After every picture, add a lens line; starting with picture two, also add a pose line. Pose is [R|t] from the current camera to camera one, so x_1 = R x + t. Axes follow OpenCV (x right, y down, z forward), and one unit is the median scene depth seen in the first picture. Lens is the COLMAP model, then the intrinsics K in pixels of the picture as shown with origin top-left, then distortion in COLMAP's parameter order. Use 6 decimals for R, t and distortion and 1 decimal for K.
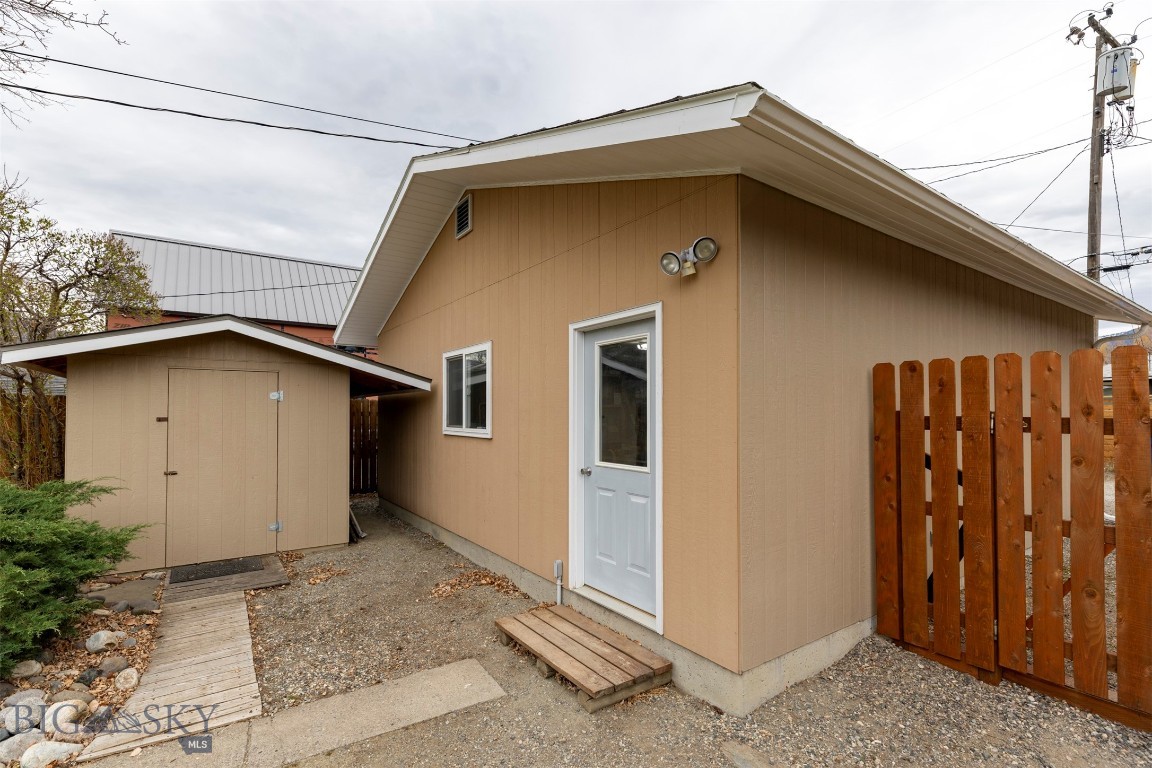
lens RADIAL K [[527.7, 0, 591.7], [0, 527.7, 403.1], [0, 0, 1]] dist [0.004481, -0.000734]
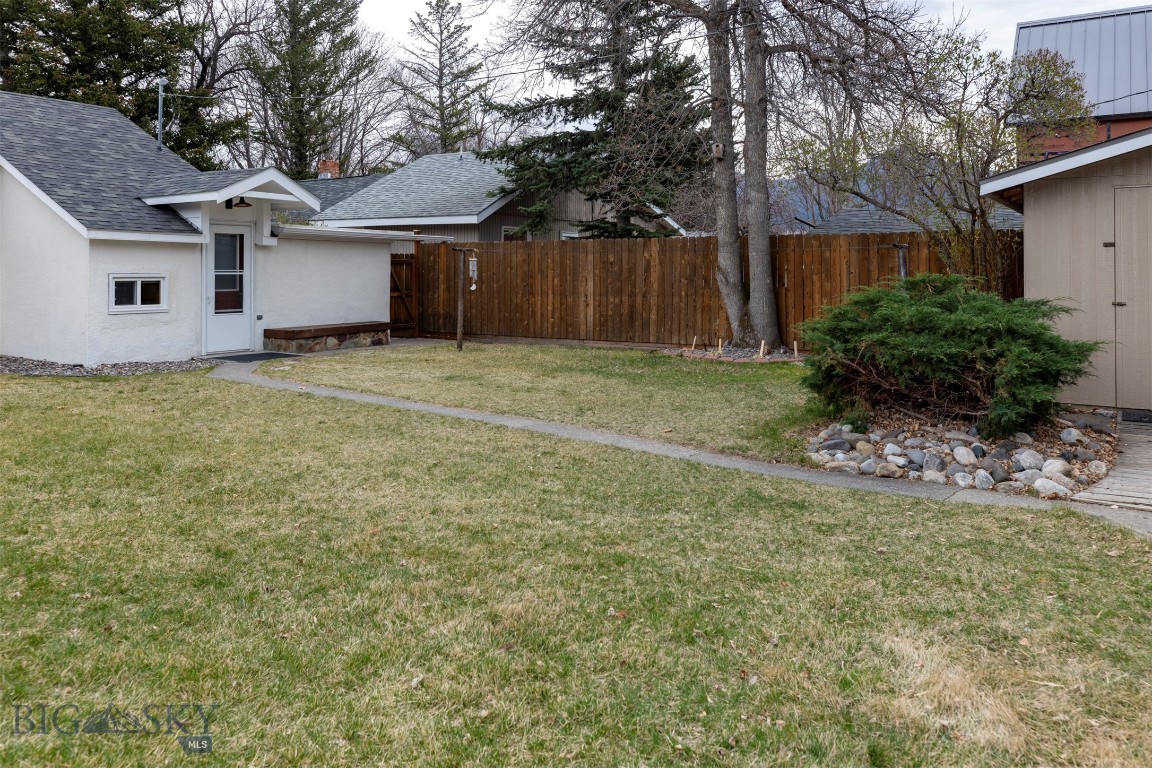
lens RADIAL K [[893.4, 0, 548.6], [0, 893.4, 258.6], [0, 0, 1]] dist [0.005554, -0.002527]
pose [[0.351233, -0.013587, -0.936189, 0.367566], [0.017726, 0.999812, -0.007860, 0.061815], [0.936120, -0.013834, 0.351408, -0.559593]]
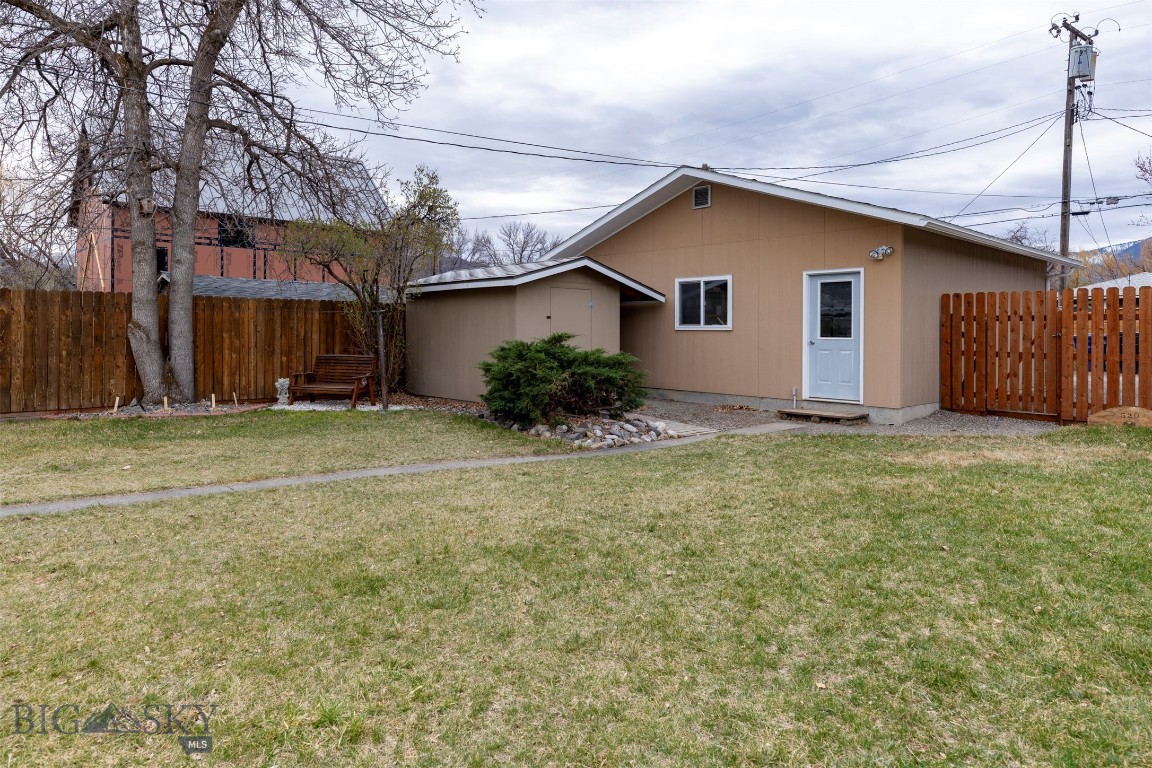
lens RADIAL K [[732.4, 0, 619.7], [0, 732.4, 335.1], [0, 0, 1]] dist [-0.005773, 0.003265]
pose [[0.985581, 0.005318, 0.169123, -1.224525], [-0.008768, 0.999768, 0.019659, 0.049702], [-0.168979, -0.020859, 0.985399, -1.686250]]
